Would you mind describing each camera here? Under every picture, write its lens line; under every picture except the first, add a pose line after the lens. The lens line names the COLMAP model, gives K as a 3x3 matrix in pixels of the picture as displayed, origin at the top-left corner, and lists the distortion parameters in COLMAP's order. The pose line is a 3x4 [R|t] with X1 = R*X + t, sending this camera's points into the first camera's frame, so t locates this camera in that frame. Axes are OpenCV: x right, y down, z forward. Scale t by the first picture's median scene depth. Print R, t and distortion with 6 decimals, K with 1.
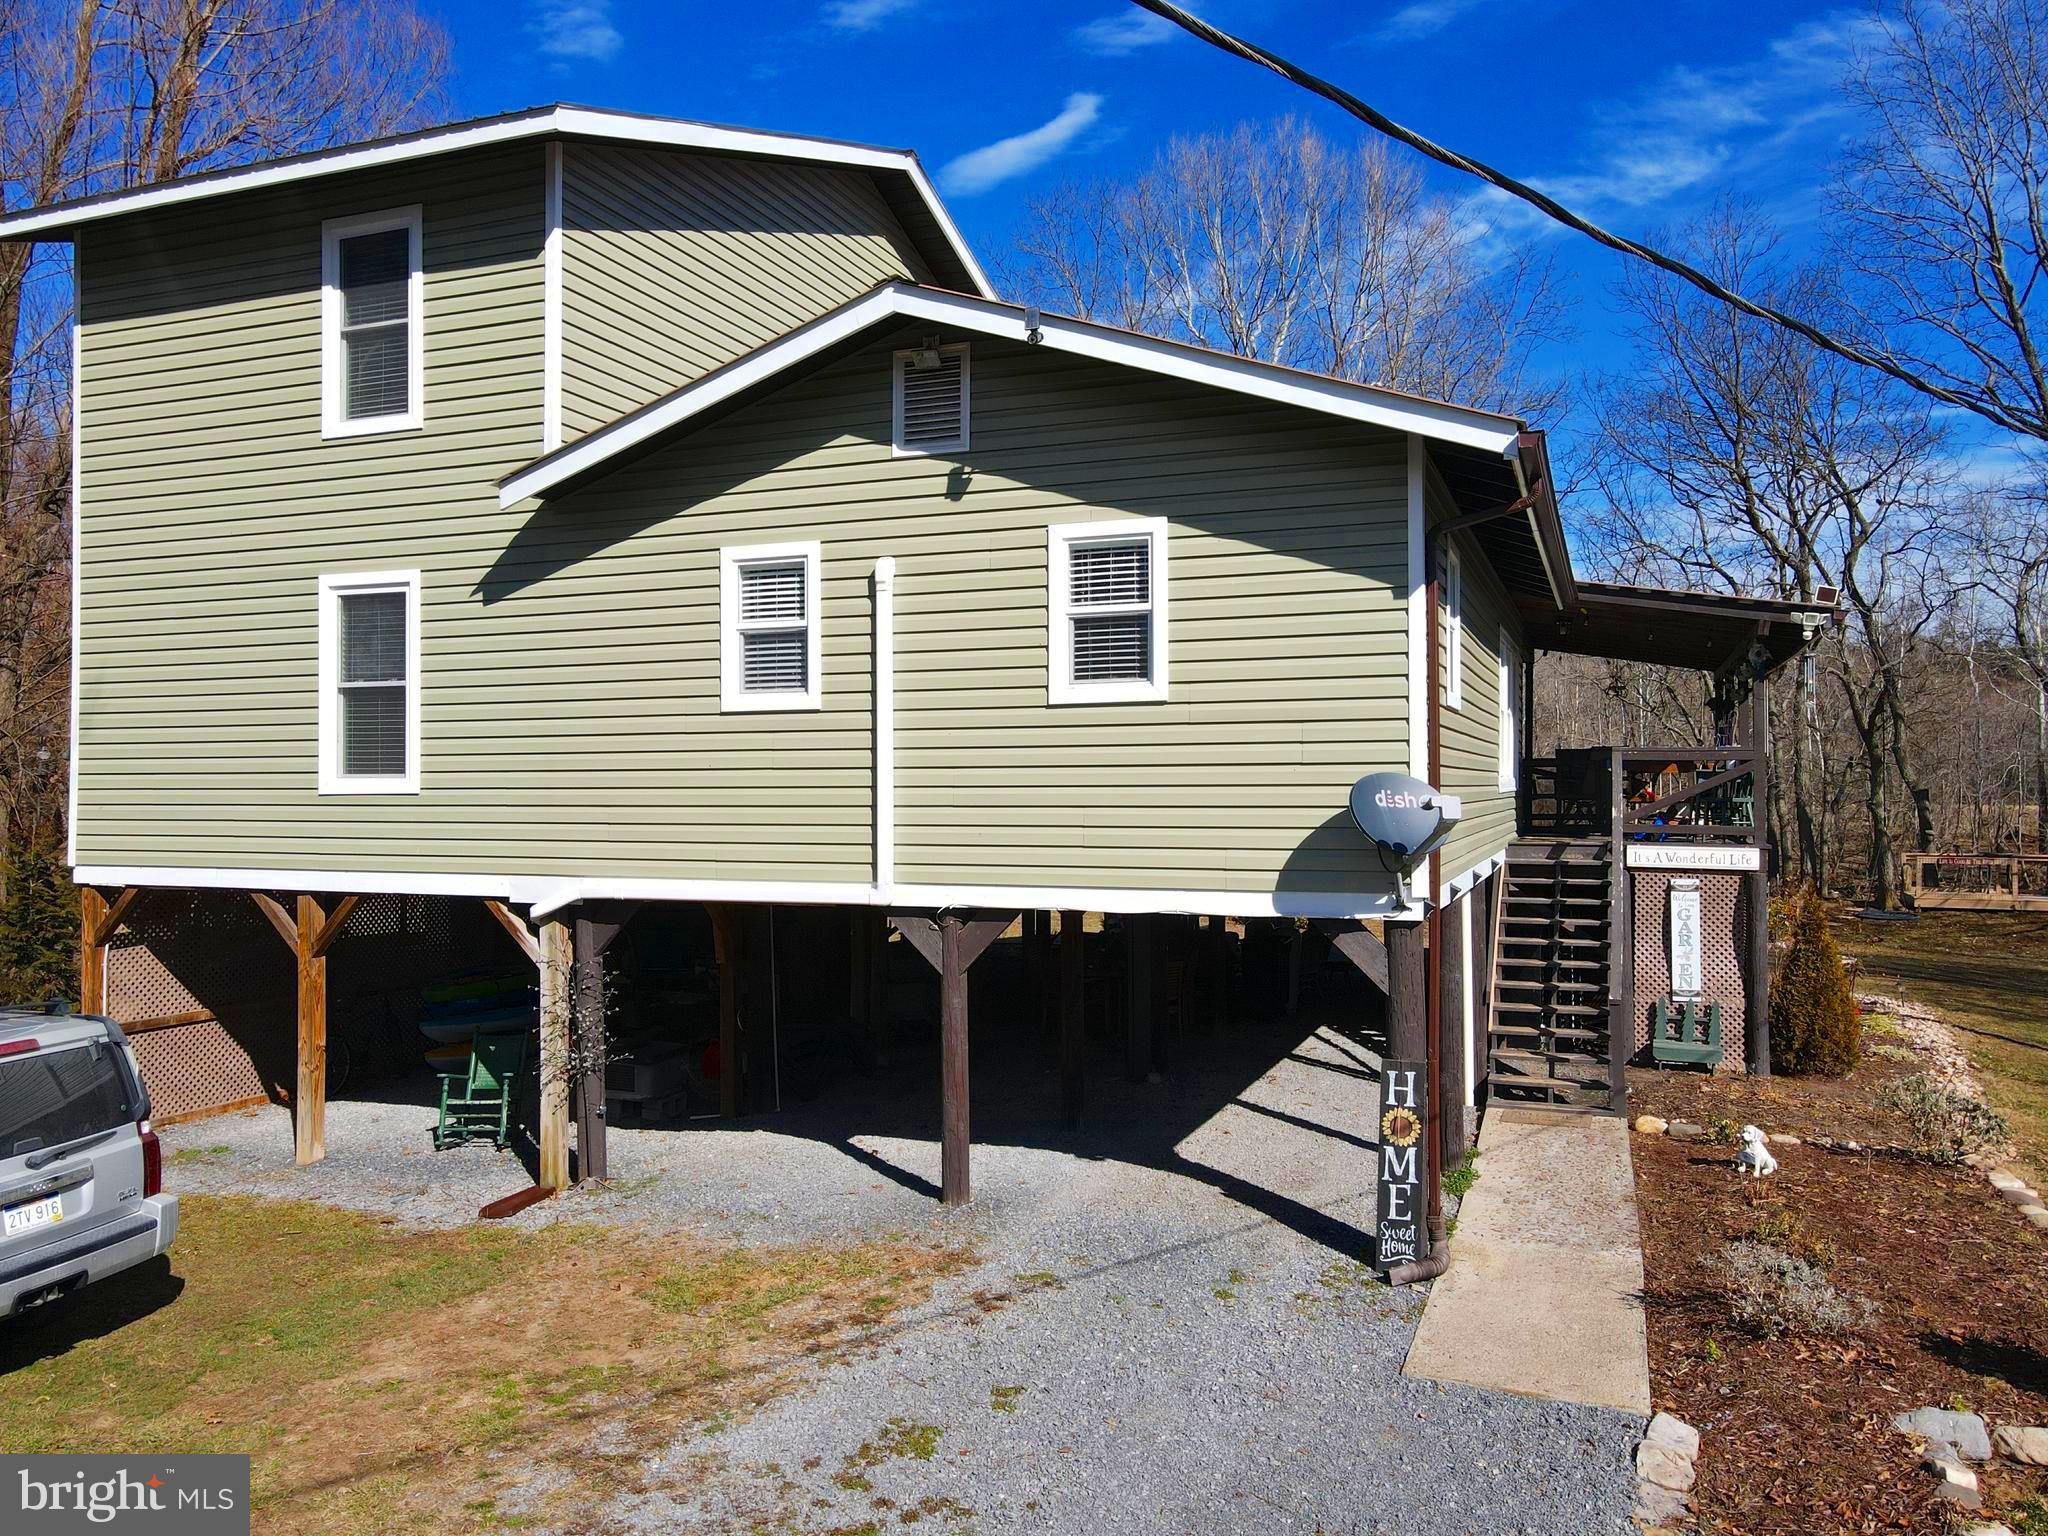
lens RADIAL K [[1511.3, 0, 1019.5], [0, 1511.3, 759.1], [0, 0, 1]] dist [0.000911, 0.023813]
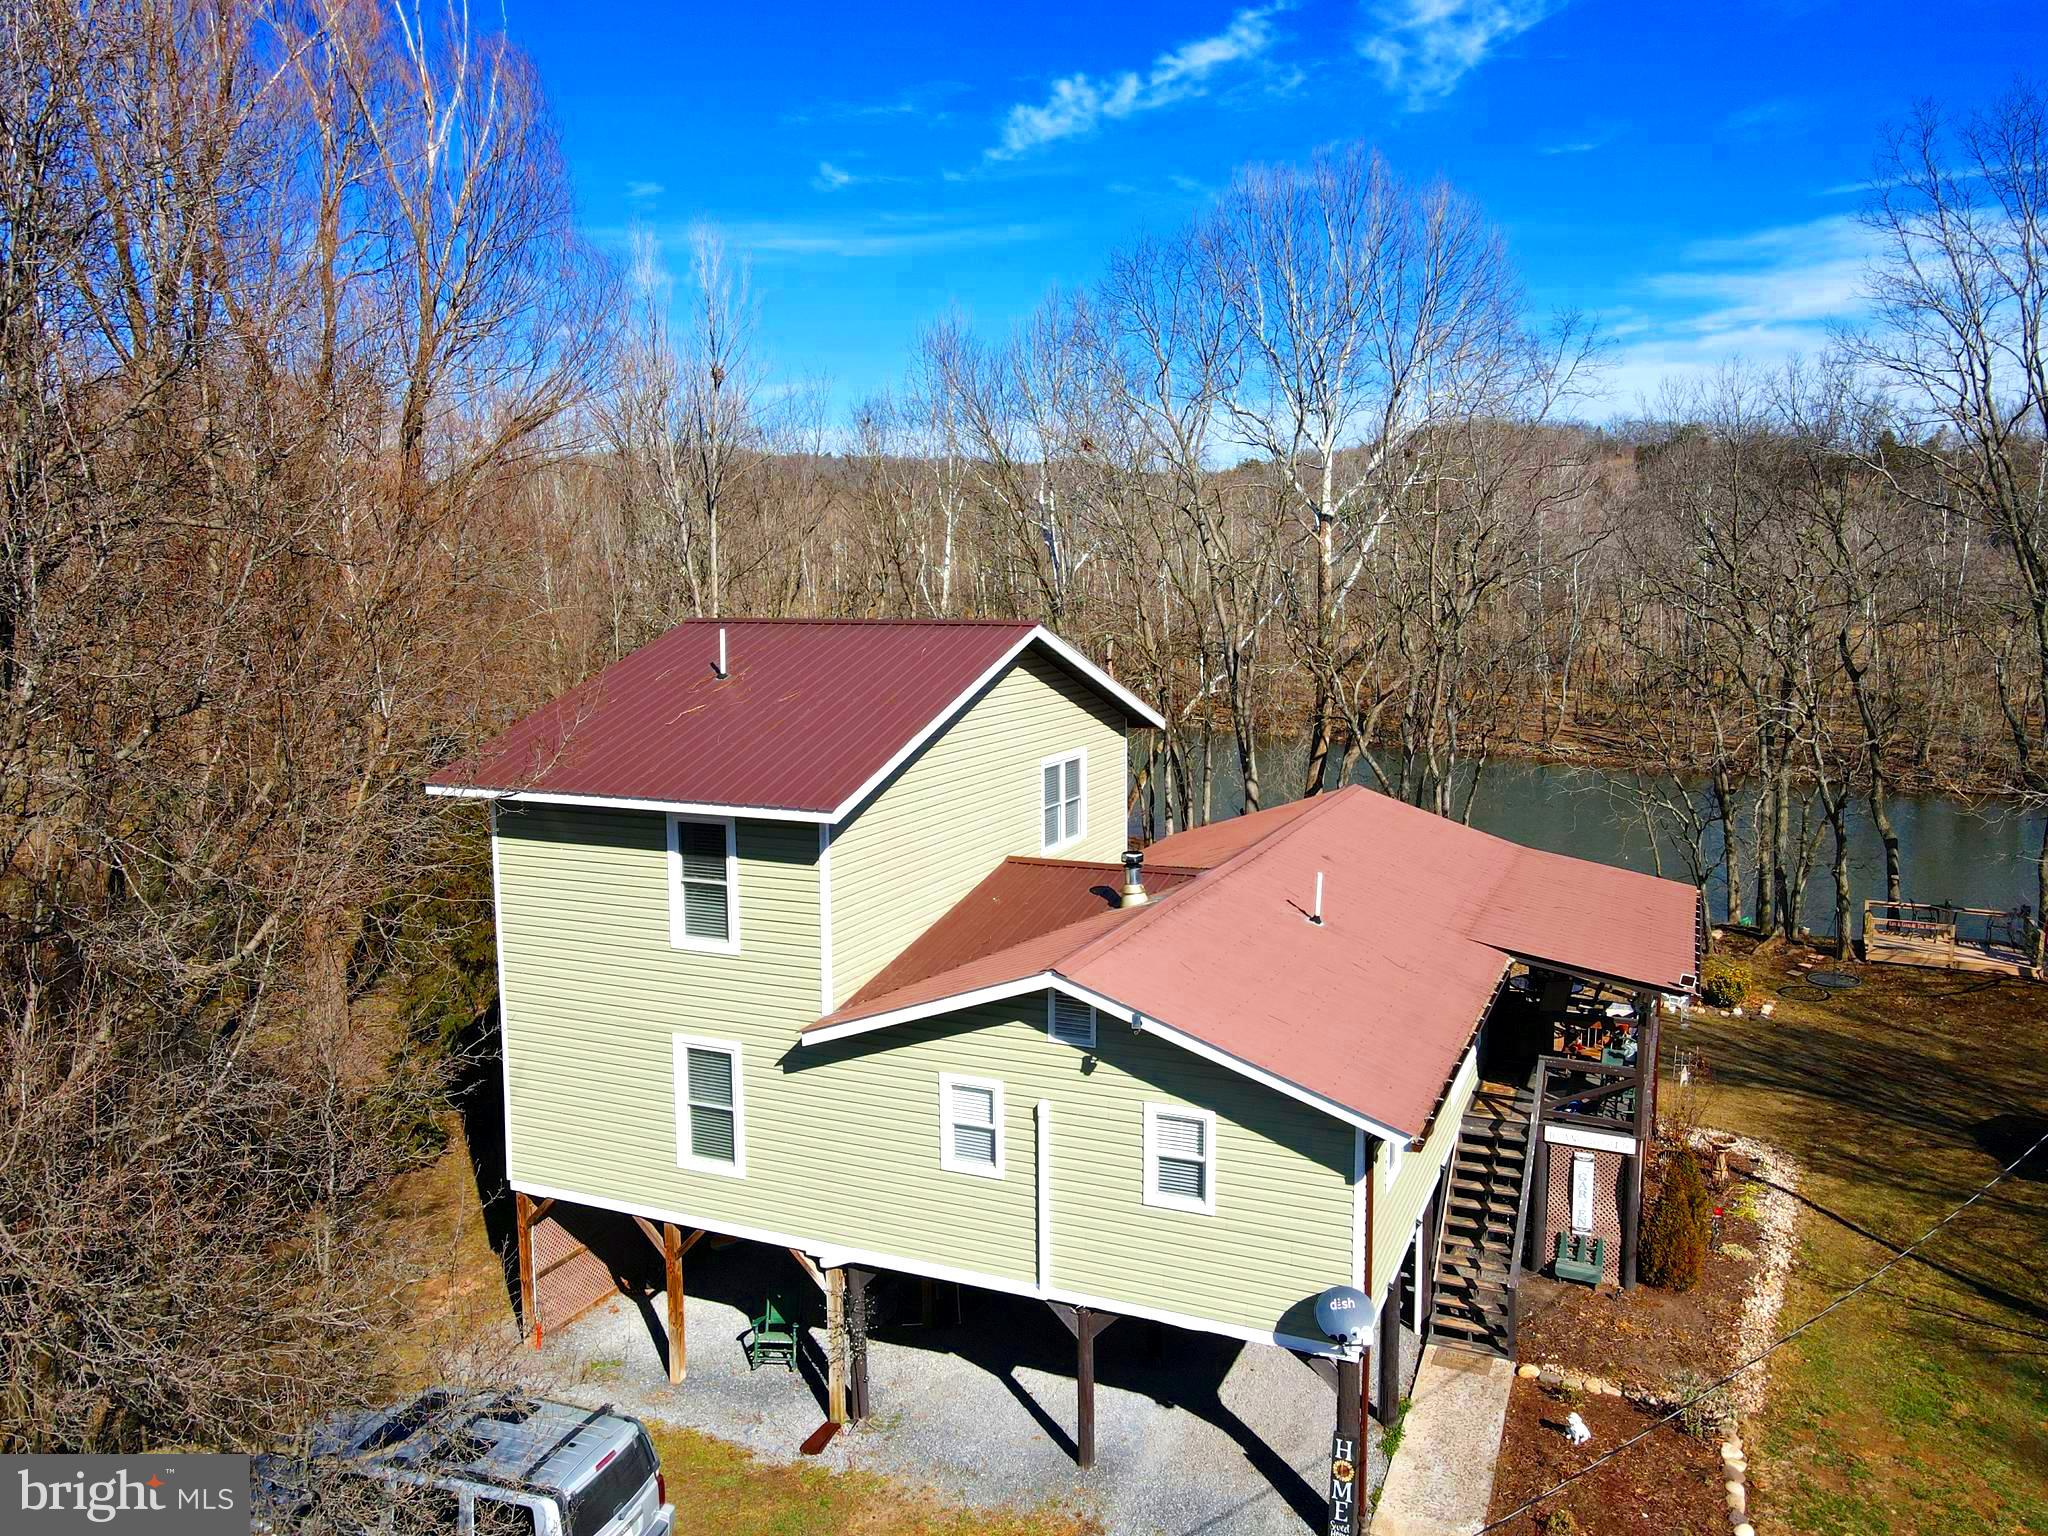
lens RADIAL K [[1511.3, 0, 1023.6], [0, 1511.3, 754.2], [0, 0, 1]] dist [0.000911, 0.023813]
pose [[0.998953, 0.001010, -0.045736, -0.032899], [0.005091, 0.991091, 0.133090, -0.660504], [0.045463, -0.133183, 0.990048, -0.527539]]
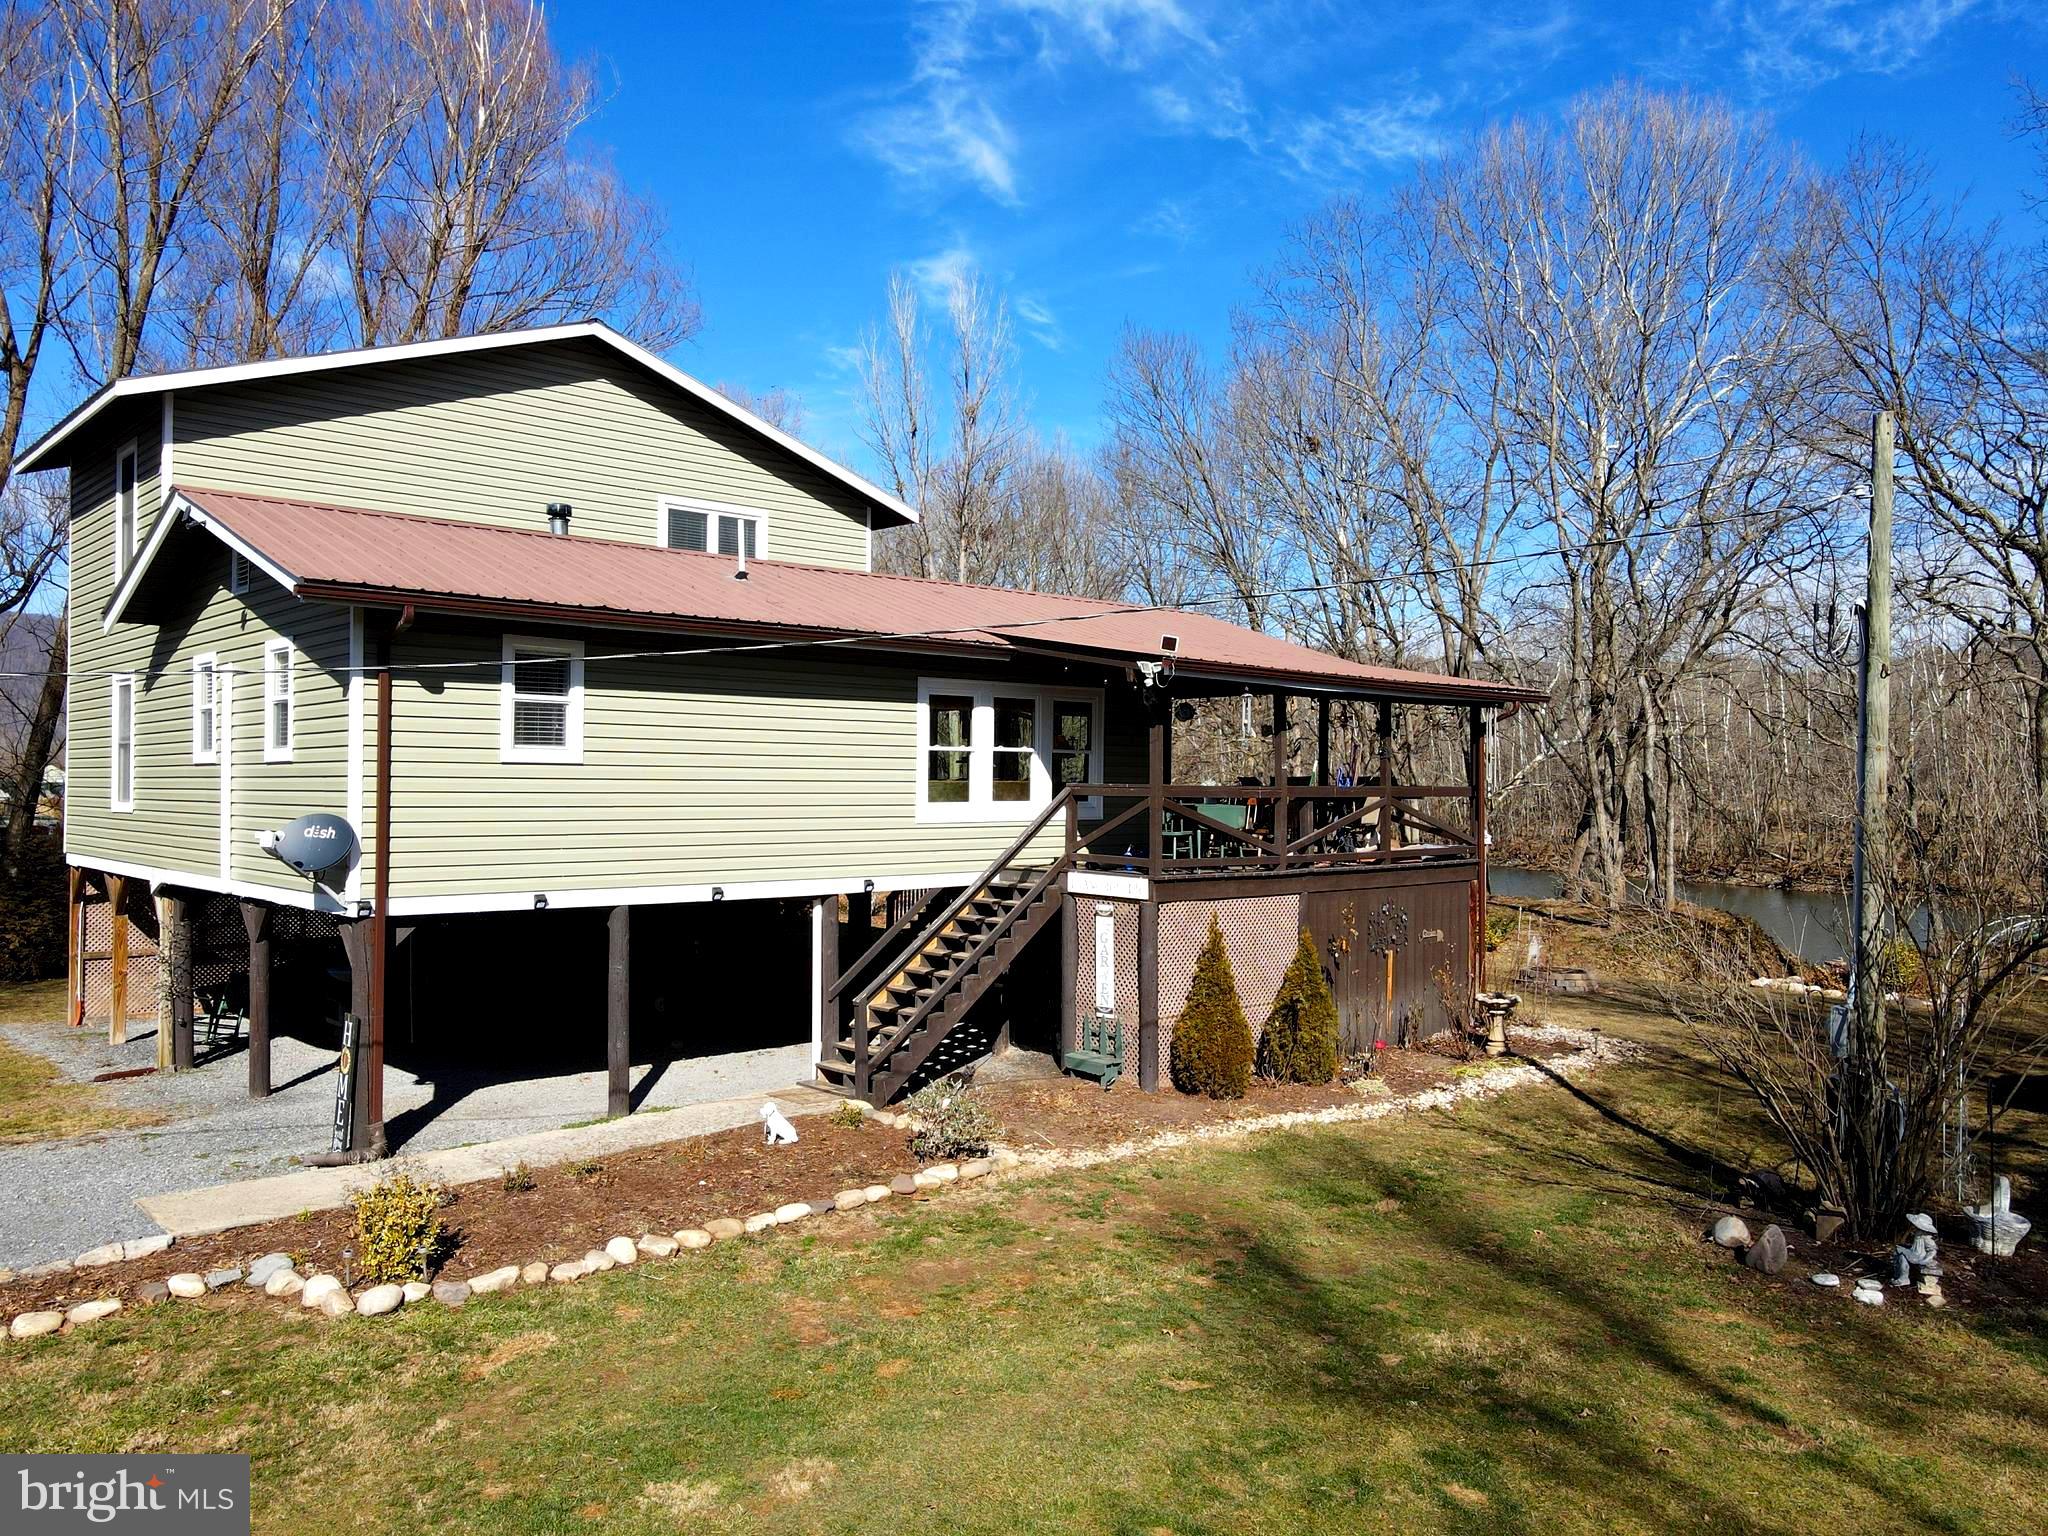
lens RADIAL K [[1511.3, 0, 1023.4], [0, 1511.3, 764.0], [0, 0, 1]] dist [0.000911, 0.023813]
pose [[0.897267, 0.002221, -0.441483, 1.175454], [-0.001062, 0.999995, 0.002872, -0.034536], [0.441487, -0.002108, 0.897265, -0.003995]]
